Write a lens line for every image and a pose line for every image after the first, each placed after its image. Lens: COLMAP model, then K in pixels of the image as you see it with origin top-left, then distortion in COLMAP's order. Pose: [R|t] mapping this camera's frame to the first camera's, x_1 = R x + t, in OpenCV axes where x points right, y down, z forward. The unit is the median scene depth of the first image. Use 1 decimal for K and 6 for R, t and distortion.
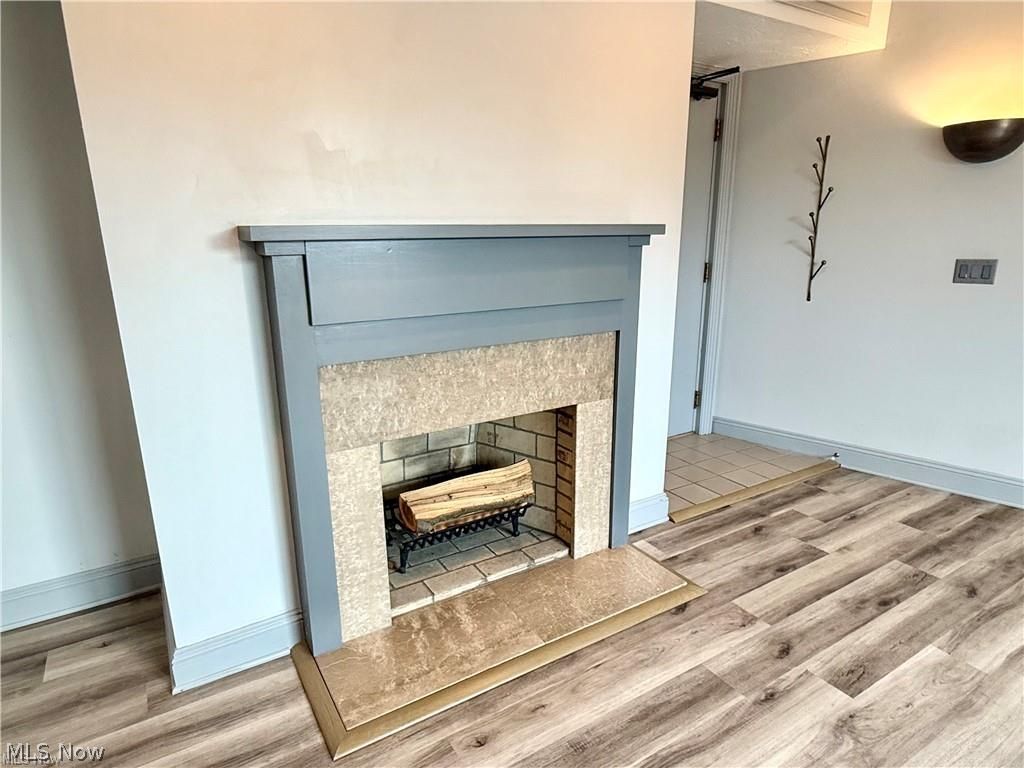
lens RADIAL K [[611.1, 0, 512.8], [0, 611.1, 388.3], [0, 0, 1]] dist [0.000529, -0.000606]
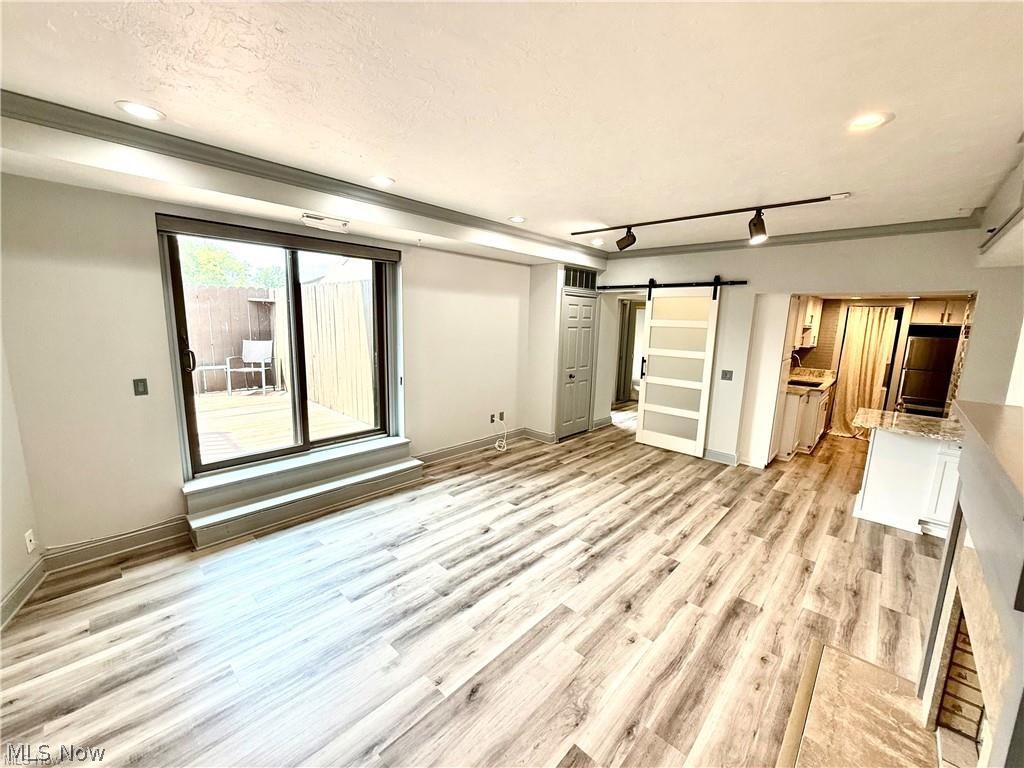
lens RADIAL K [[408.0, 0, 513.6], [0, 408.0, 384.9], [0, 0, 1]] dist [-0.000546, 0.000533]
pose [[-0.965135, 0.021117, -0.260900, 0.702088], [-0.088866, 0.911105, 0.402480, -0.433356], [0.246206, 0.411633, -0.877463, 1.111719]]
